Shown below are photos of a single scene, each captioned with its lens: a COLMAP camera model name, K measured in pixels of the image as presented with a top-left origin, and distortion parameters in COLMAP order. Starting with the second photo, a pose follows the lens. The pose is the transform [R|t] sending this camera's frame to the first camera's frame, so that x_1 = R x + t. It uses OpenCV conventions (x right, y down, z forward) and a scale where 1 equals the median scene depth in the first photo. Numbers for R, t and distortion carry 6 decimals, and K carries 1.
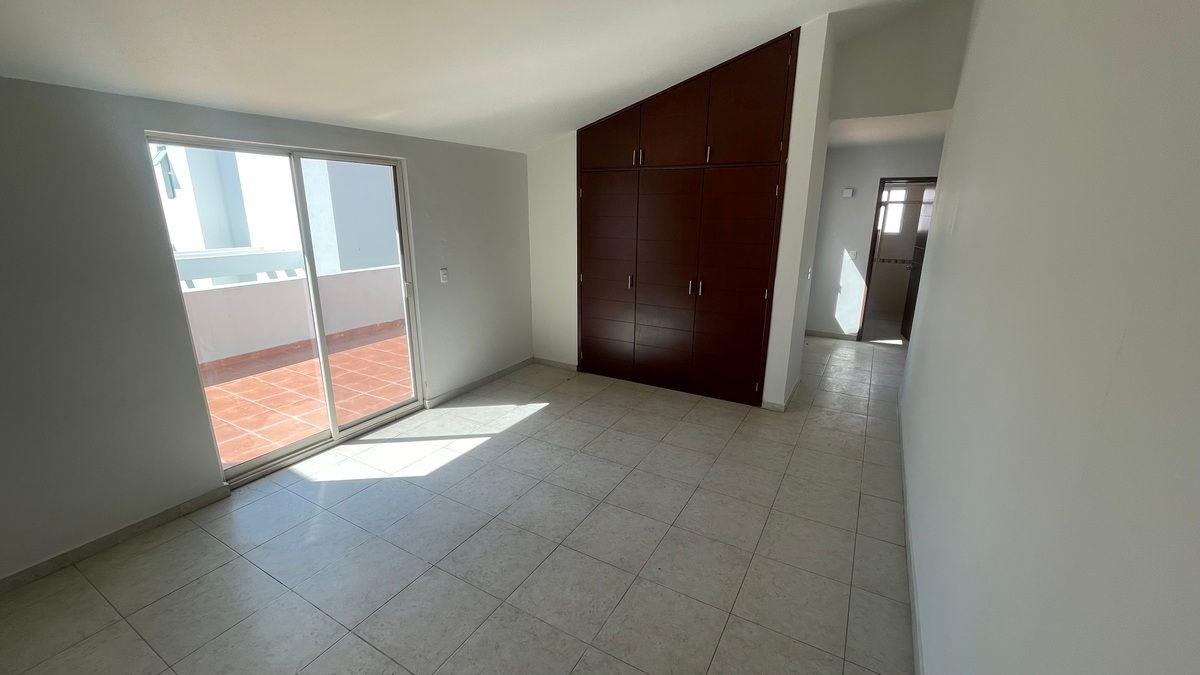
lens RADIAL K [[481.3, 0, 602.0], [0, 481.3, 336.2], [0, 0, 1]] dist [0.001331, 0.000672]
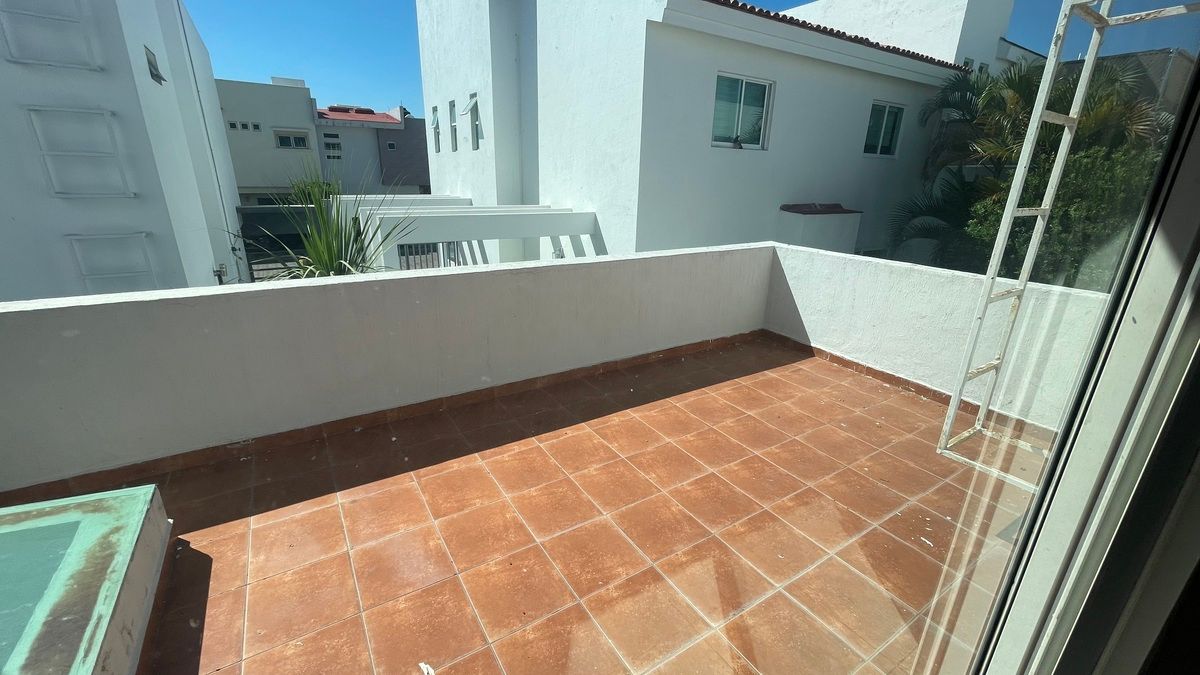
lens RADIAL K [[481.3, 0, 598.5], [0, 481.3, 338.6], [0, 0, 1]] dist [0.001331, 0.000672]
pose [[0.885152, 0.164714, -0.435172, -0.465538], [-0.139189, 0.986154, 0.090149, -0.086769], [0.443995, -0.019225, 0.895823, 0.572411]]
